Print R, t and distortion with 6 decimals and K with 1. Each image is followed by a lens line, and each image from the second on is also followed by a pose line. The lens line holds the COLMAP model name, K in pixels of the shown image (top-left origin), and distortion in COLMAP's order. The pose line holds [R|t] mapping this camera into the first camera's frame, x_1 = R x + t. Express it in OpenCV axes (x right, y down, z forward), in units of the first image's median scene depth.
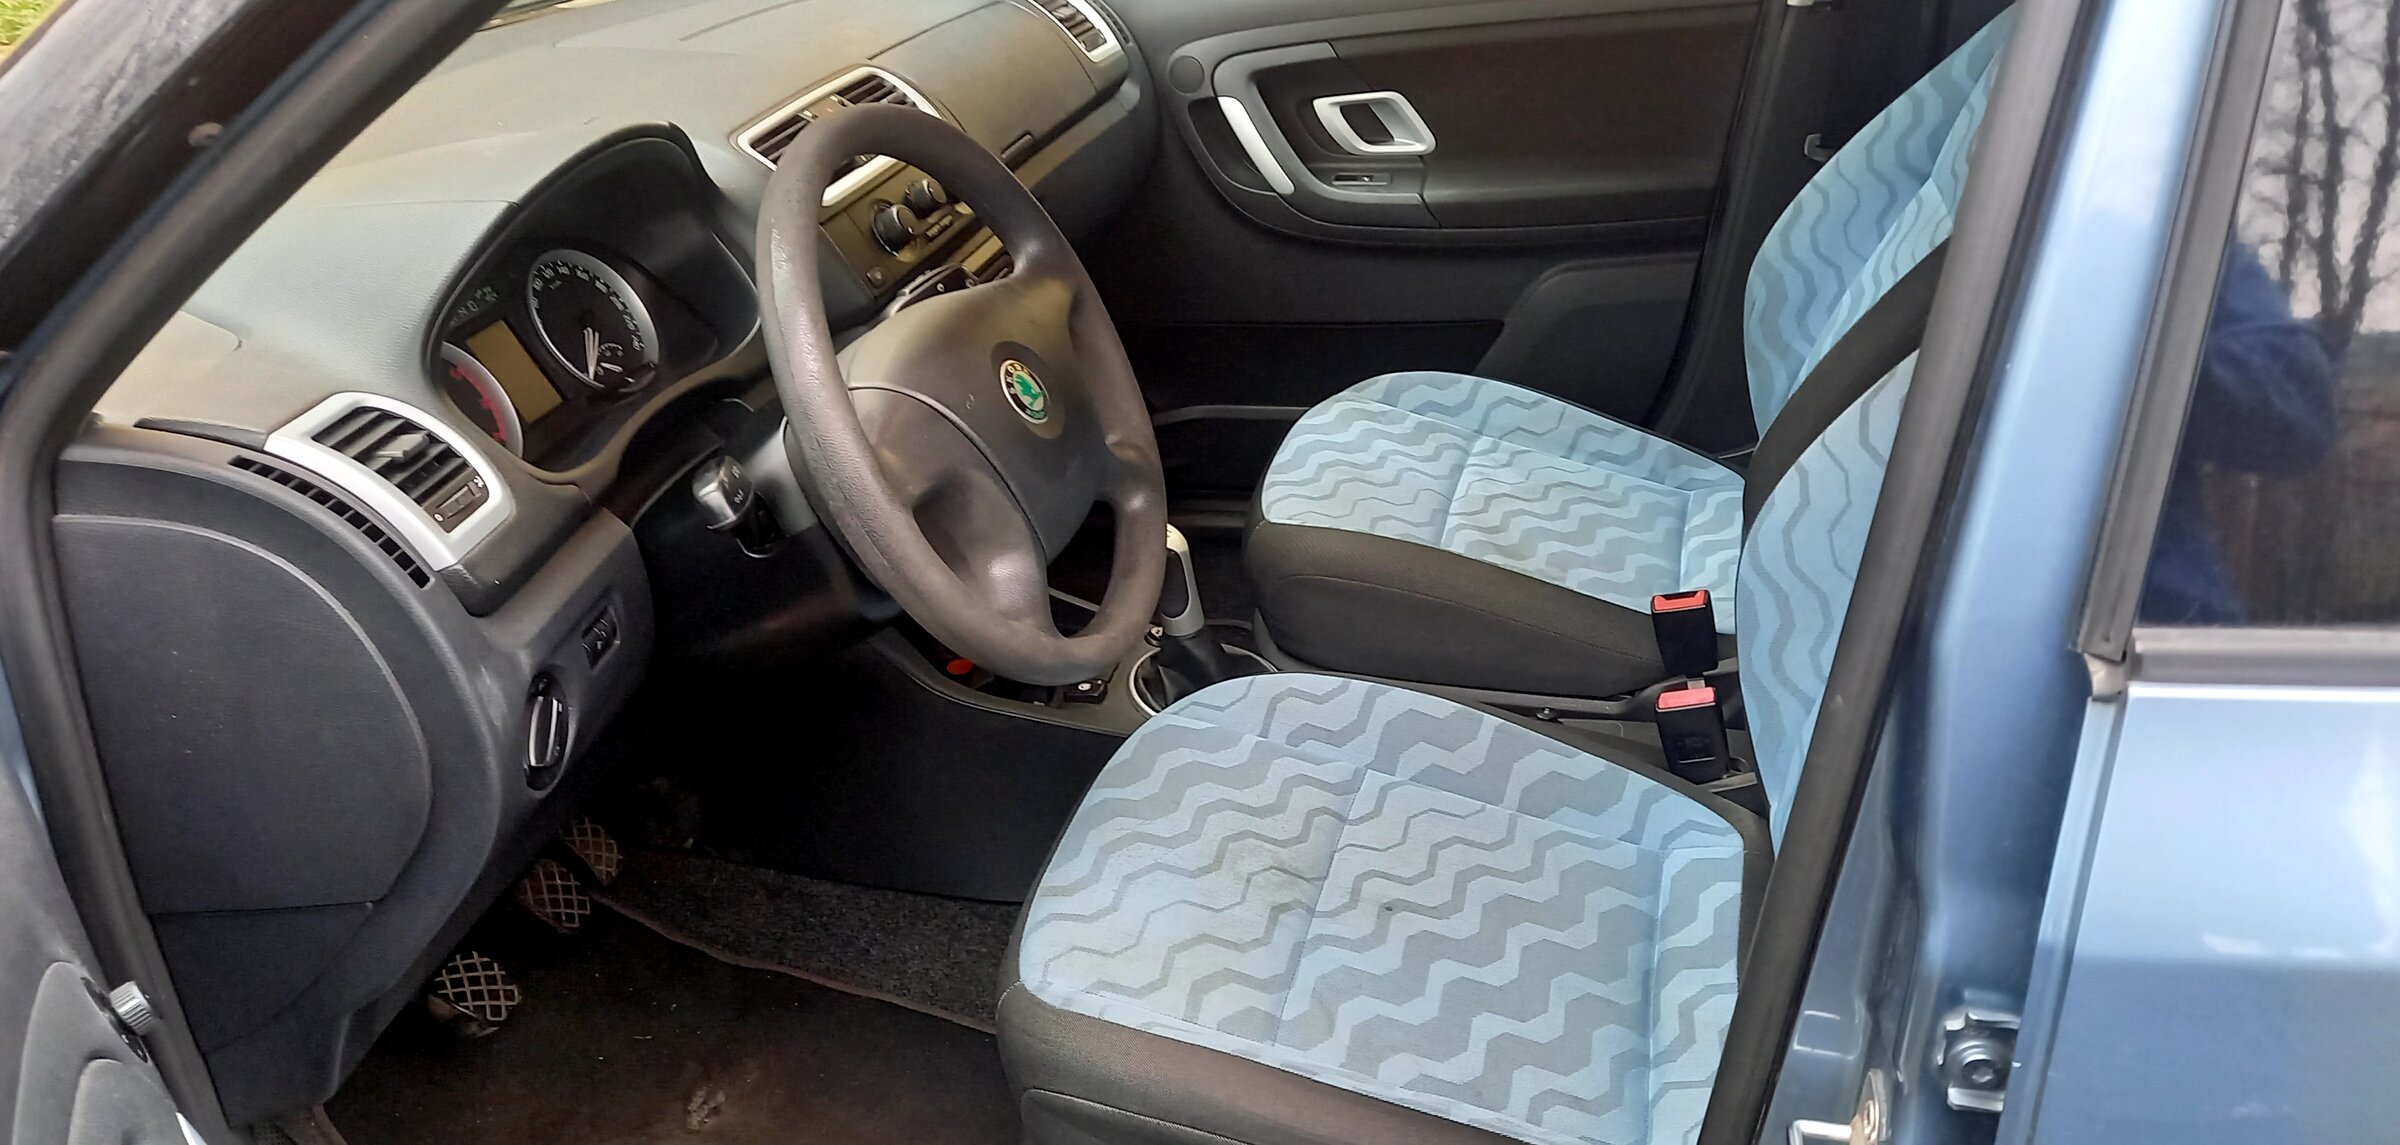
lens RADIAL K [[1903.0, 0, 1200.0], [0, 1903.0, 572.5], [0, 0, 1]] dist [0.033944, -0.003857]
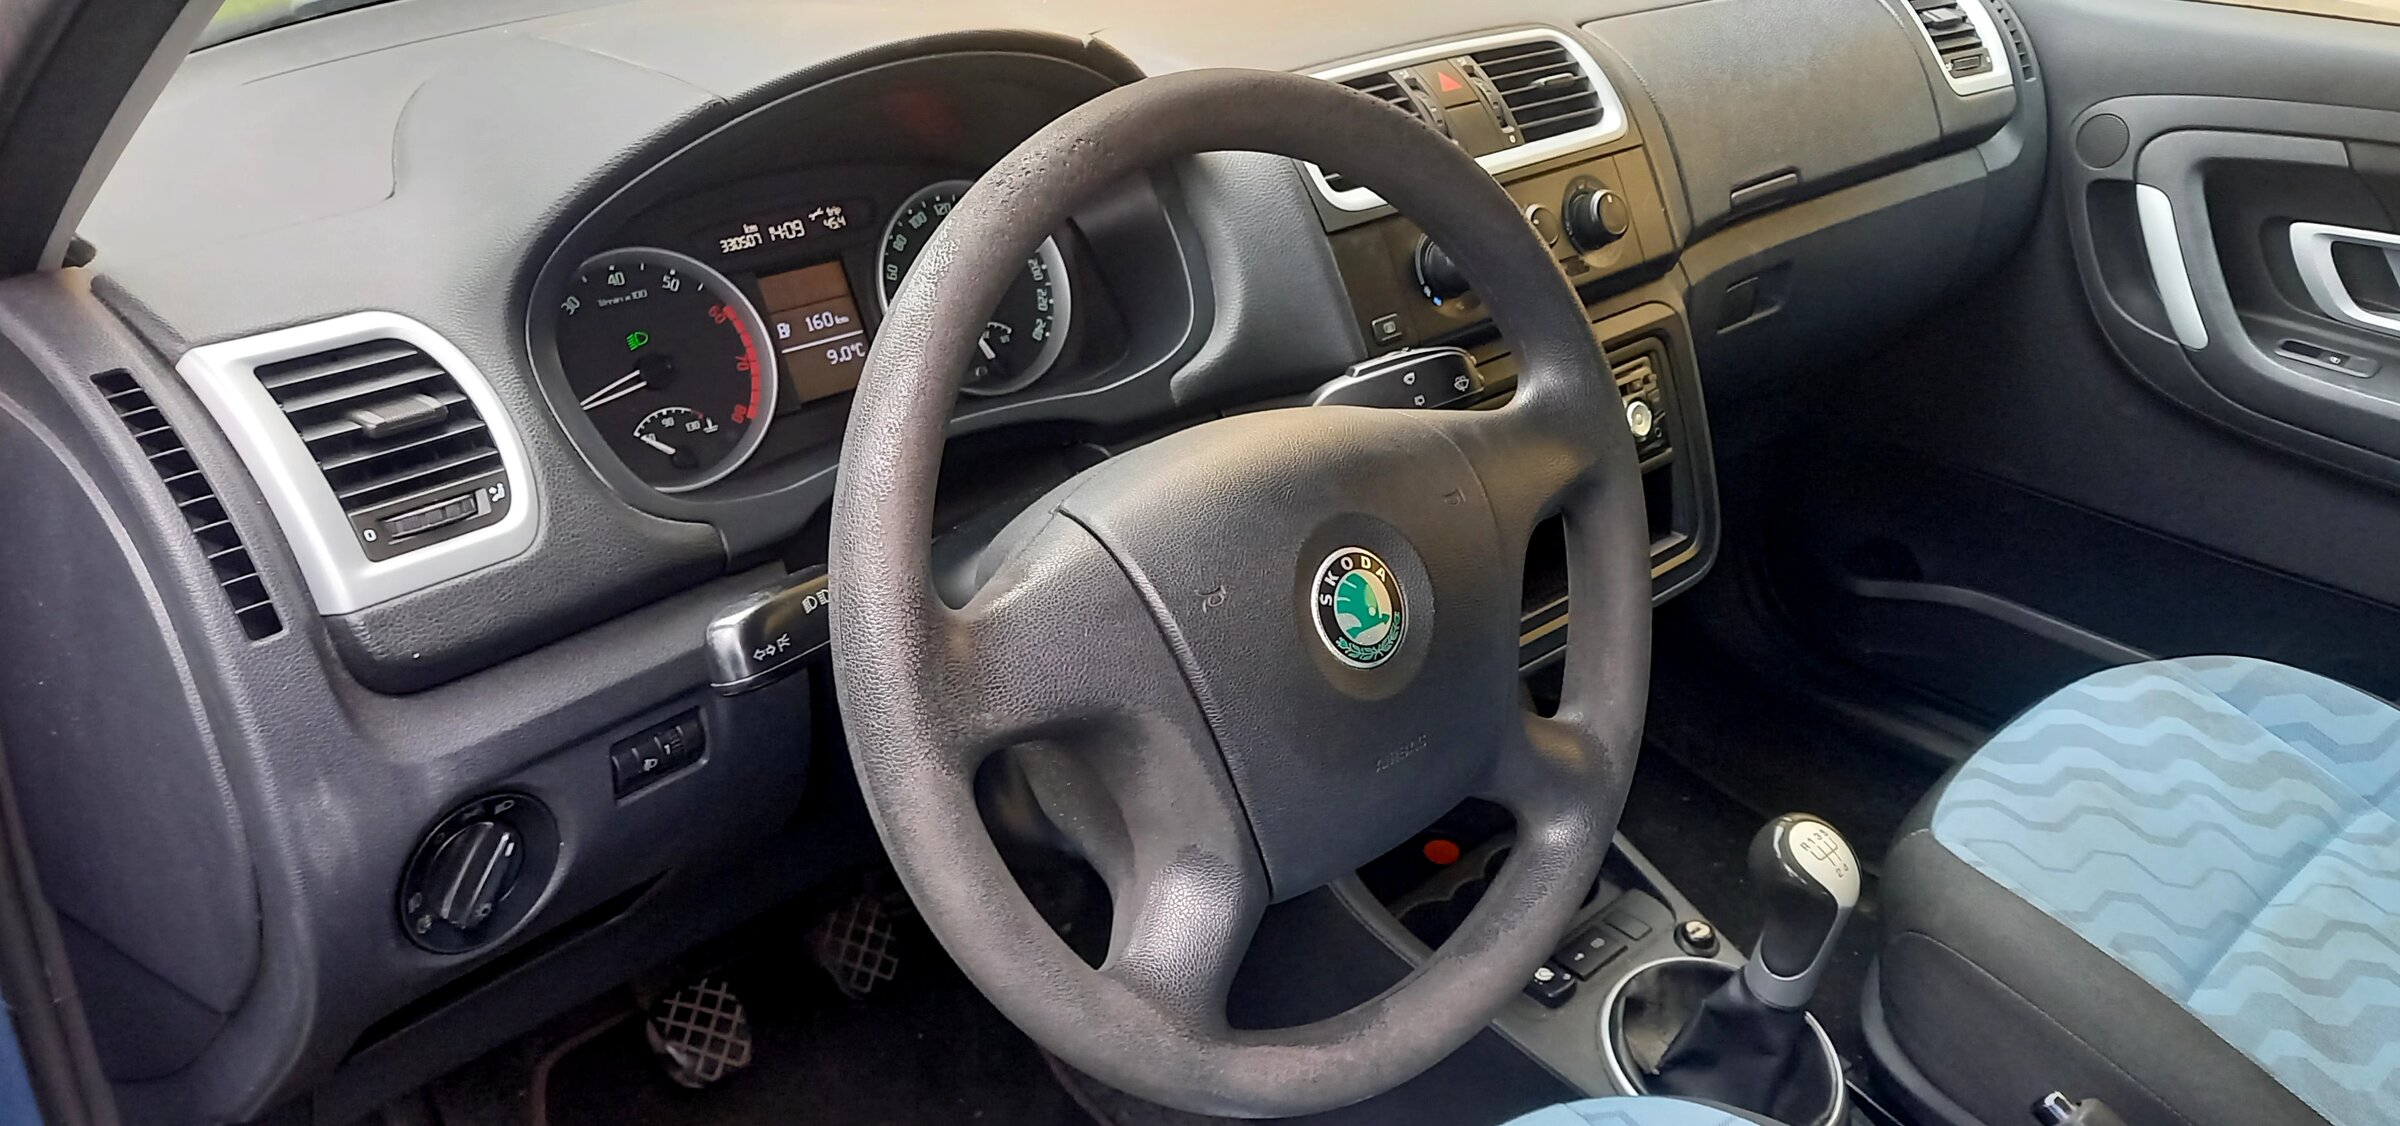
lens RADIAL K [[1942.2, 0, 1200.0], [0, 1942.2, 563.0], [0, 0, 1]] dist [0.052597, -0.049247]
pose [[0.849889, 0.321042, -0.417876, 0.069270], [-0.313988, 0.945368, 0.087699, -0.089626], [0.423202, 0.056673, 0.904261, 0.271409]]
